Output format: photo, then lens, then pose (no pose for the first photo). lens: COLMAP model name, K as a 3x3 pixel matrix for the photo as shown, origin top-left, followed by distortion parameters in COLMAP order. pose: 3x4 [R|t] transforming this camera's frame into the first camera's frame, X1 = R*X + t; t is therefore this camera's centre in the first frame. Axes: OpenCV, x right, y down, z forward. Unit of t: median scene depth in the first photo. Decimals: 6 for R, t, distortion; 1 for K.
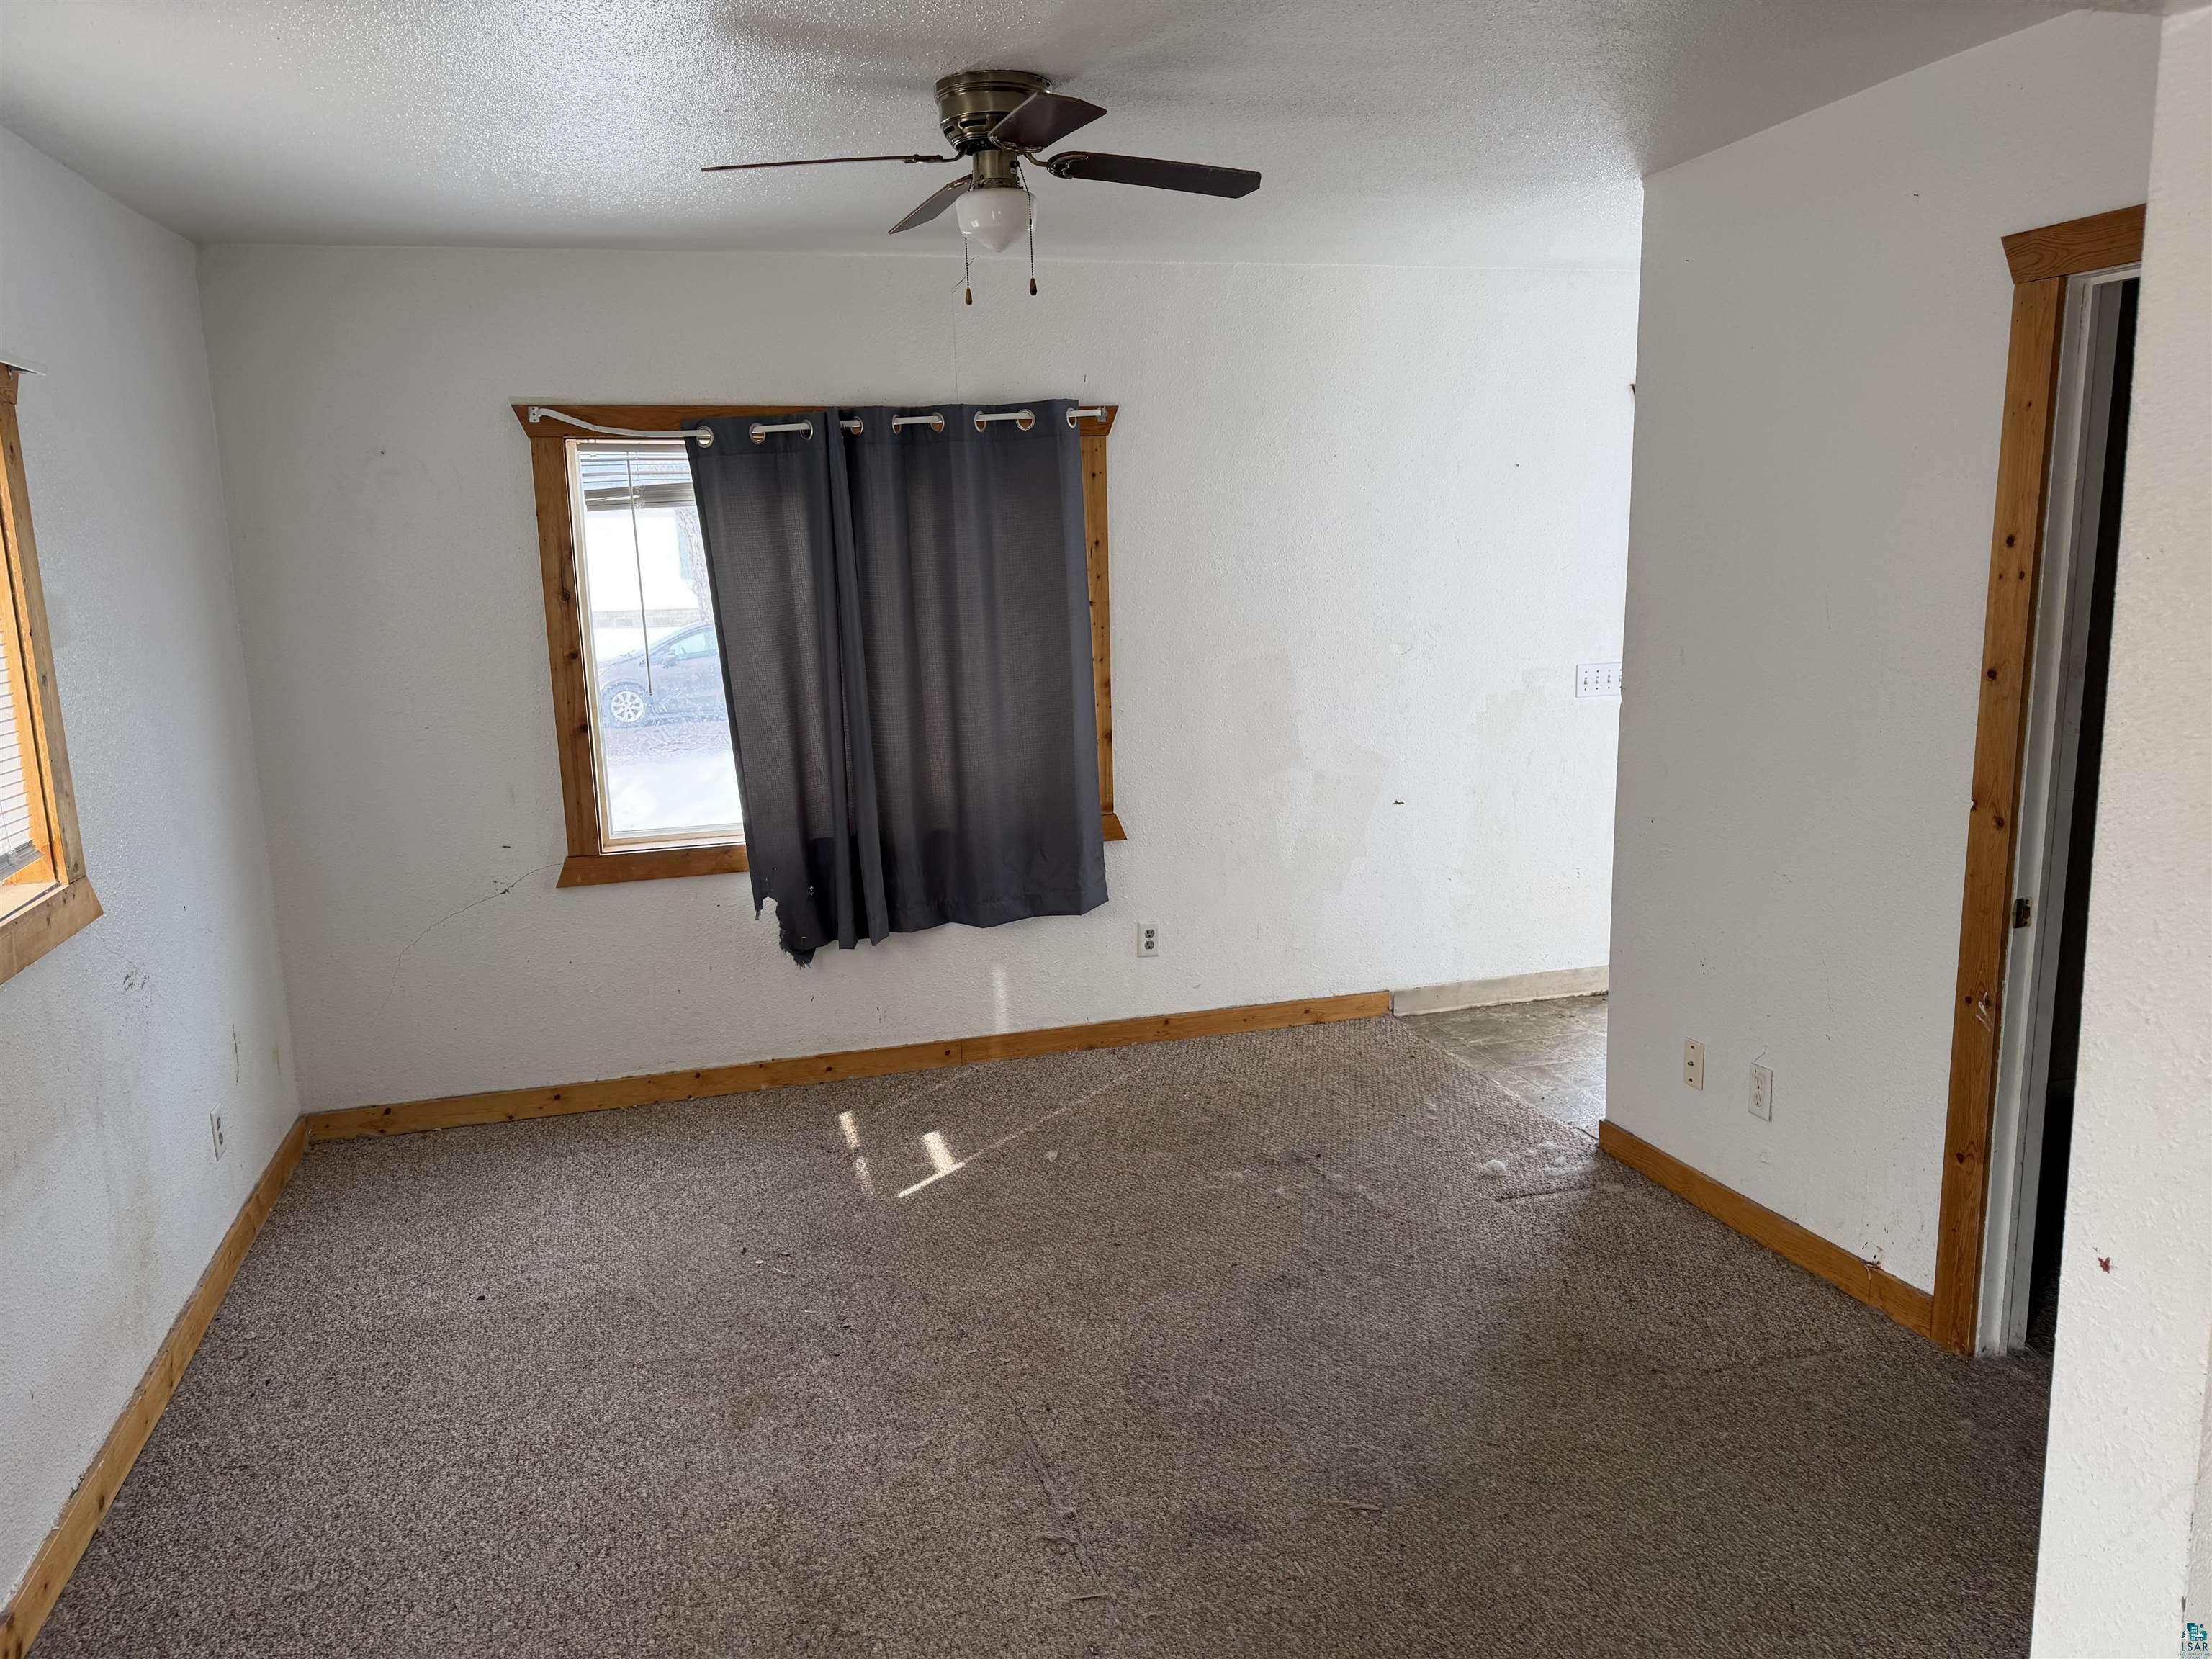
lens RADIAL K [[1563.8, 0, 1106.0], [0, 1563.8, 829.5], [0, 0, 1]] dist [0.040012, -0.001237]
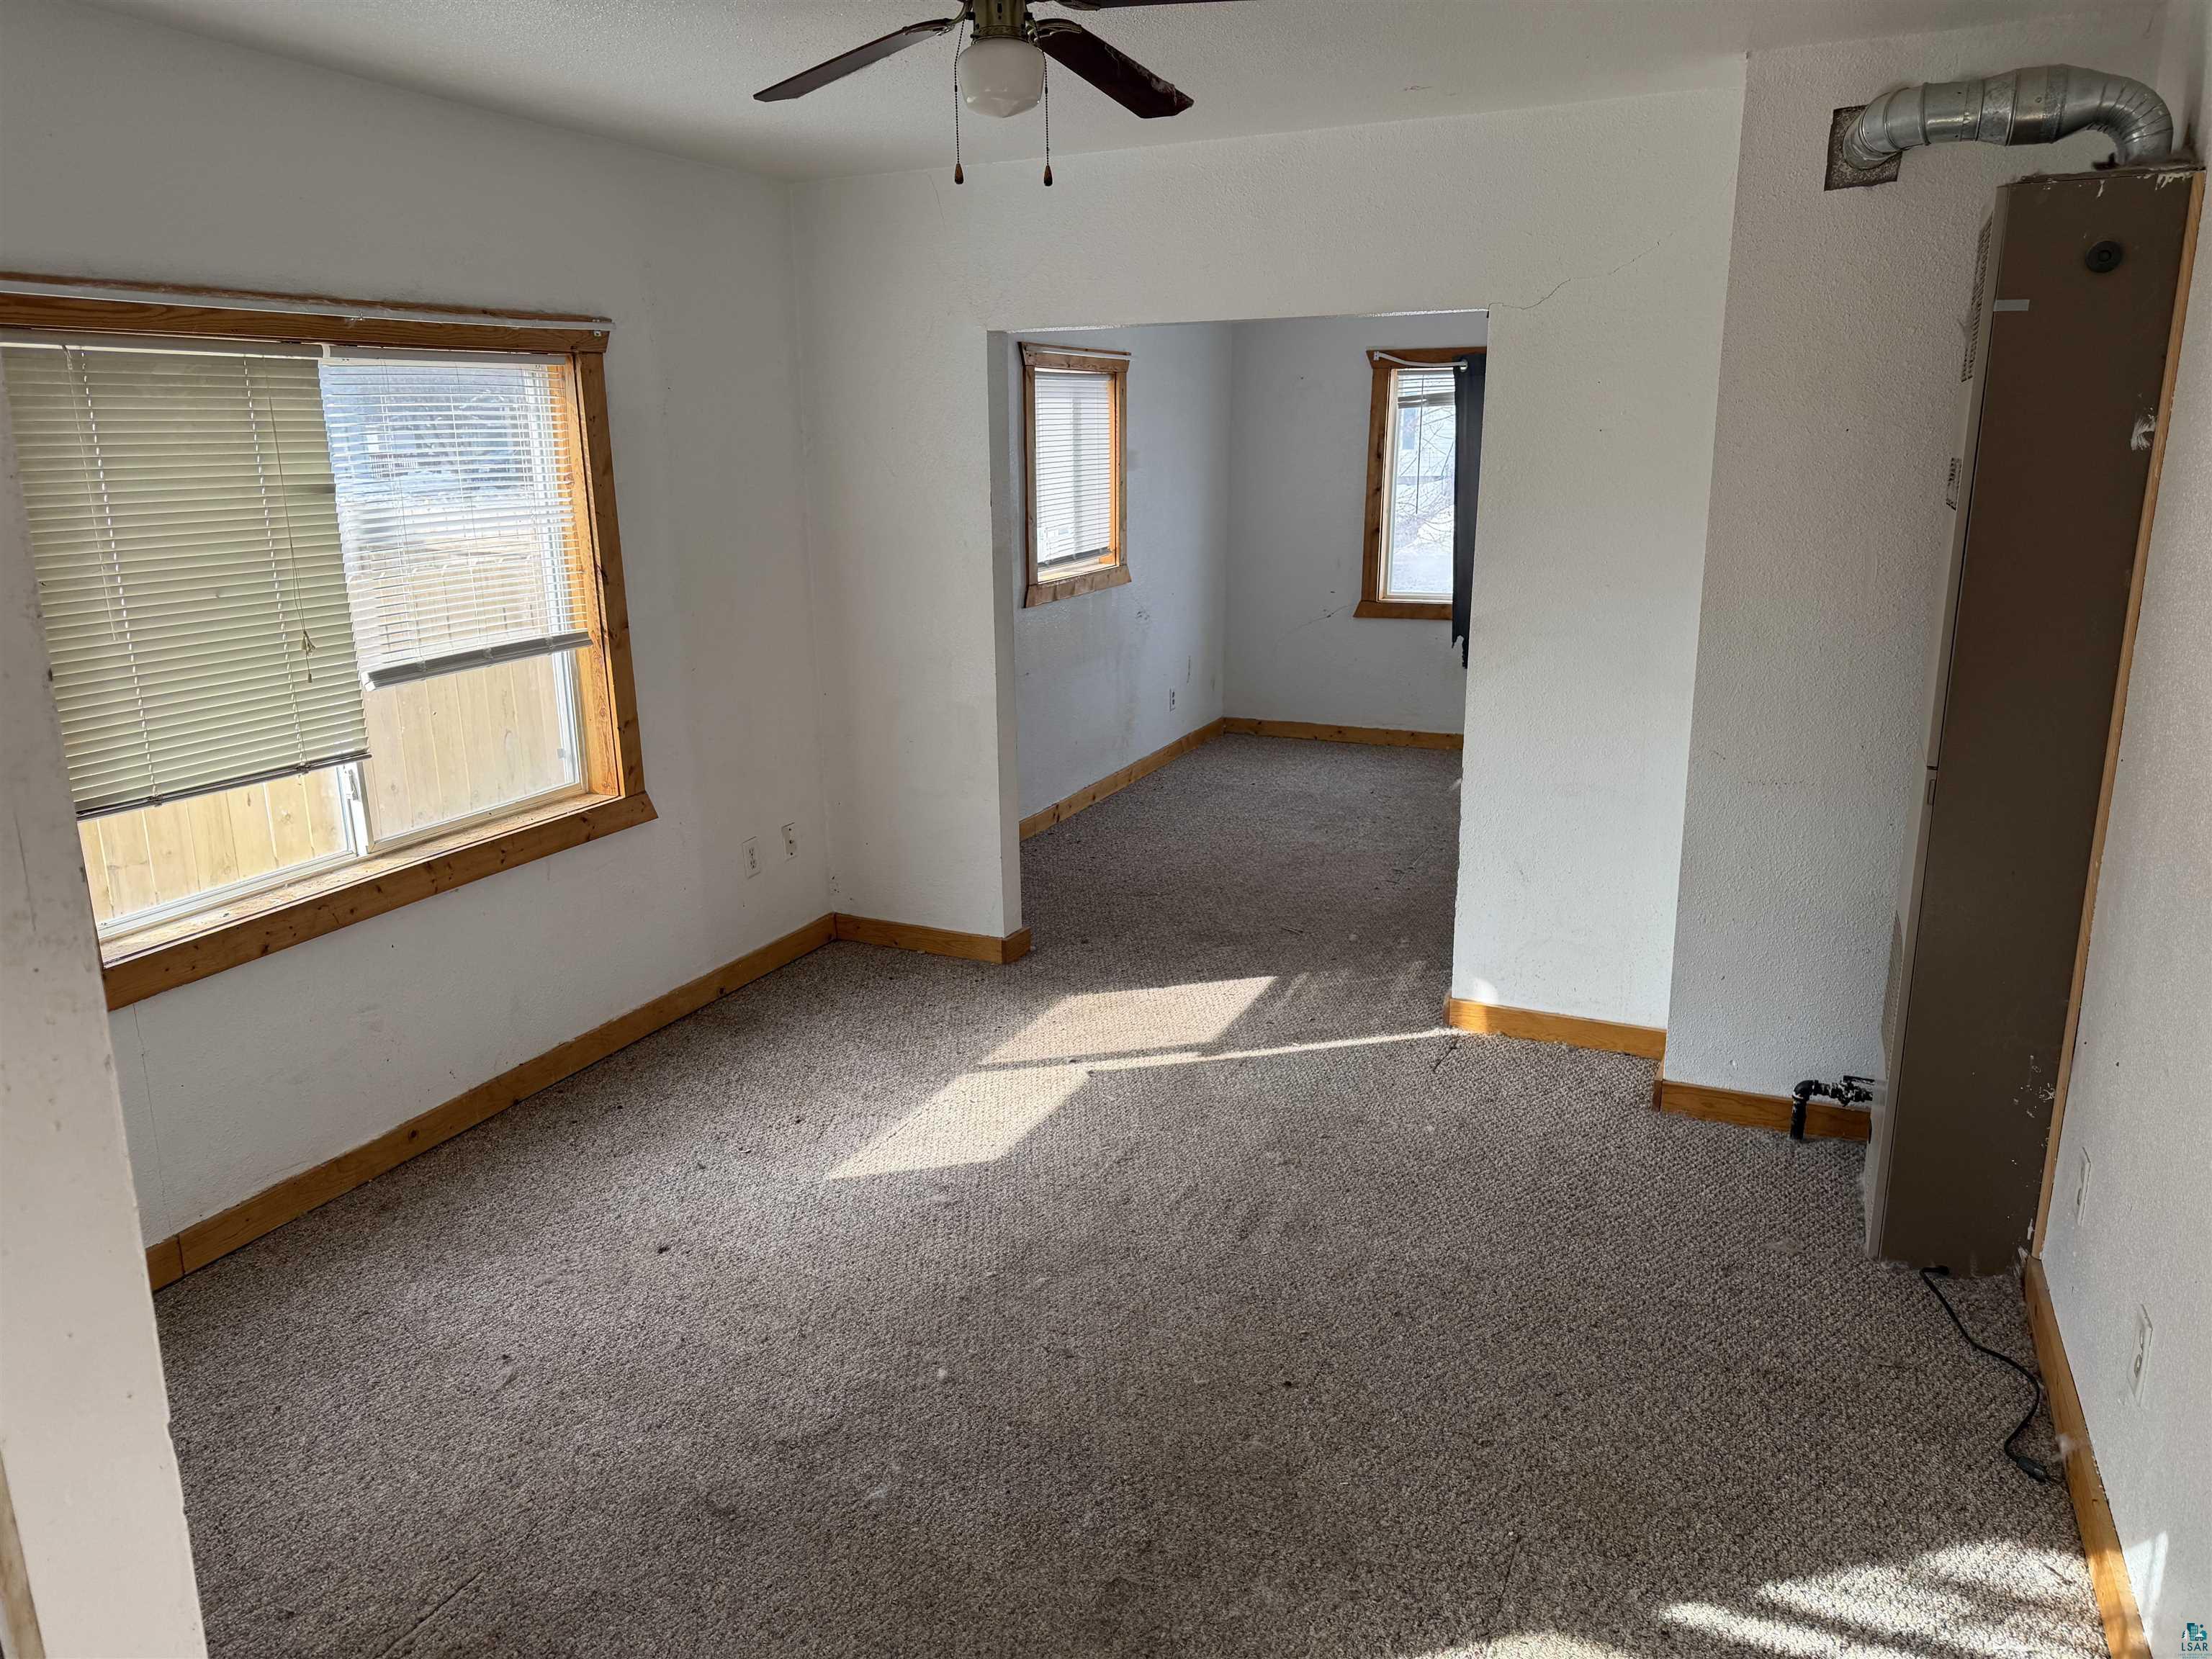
lens RADIAL K [[1563.8, 0, 1106.0], [0, 1563.8, 829.5], [0, 0, 1]] dist [0.040012, -0.001237]
pose [[0.763971, 0.172327, -0.621813, 0.617667], [-0.125302, 0.984954, 0.119018, 0.100209], [0.632967, -0.013012, 0.774070, -0.612540]]
